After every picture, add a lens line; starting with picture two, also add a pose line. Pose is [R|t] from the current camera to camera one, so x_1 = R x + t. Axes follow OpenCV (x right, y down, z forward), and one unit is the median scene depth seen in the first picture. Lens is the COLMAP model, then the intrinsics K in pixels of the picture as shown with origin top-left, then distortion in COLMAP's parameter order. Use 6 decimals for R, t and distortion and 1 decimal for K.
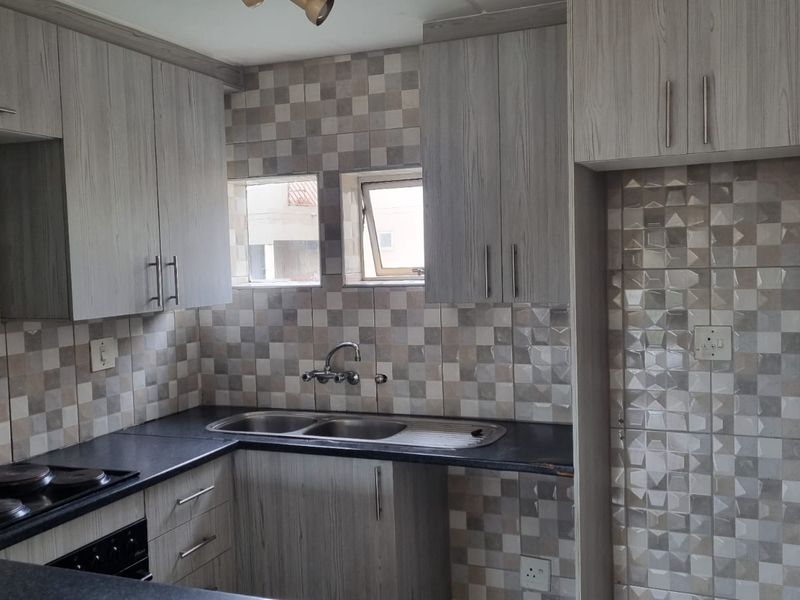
lens RADIAL K [[811.4, 0, 399.6], [0, 811.4, 302.6], [0, 0, 1]] dist [0.063788, 0.000000]
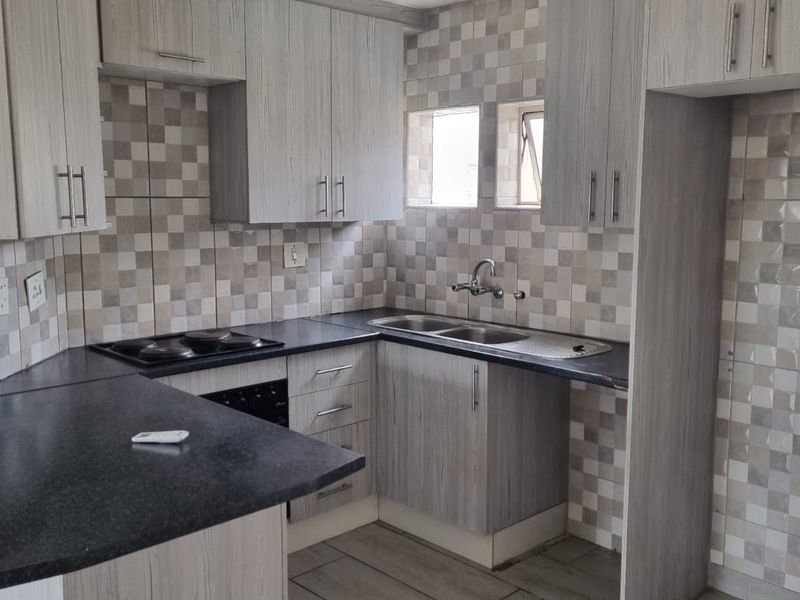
lens RADIAL K [[811.4, 0, 400.2], [0, 811.4, 299.7], [0, 0, 1]] dist [0.063788, 0.000000]
pose [[0.908455, 0.085098, -0.409227, 0.291059], [-0.054175, 0.994769, 0.086596, 0.014806], [0.414456, -0.056499, 0.908314, -0.064045]]
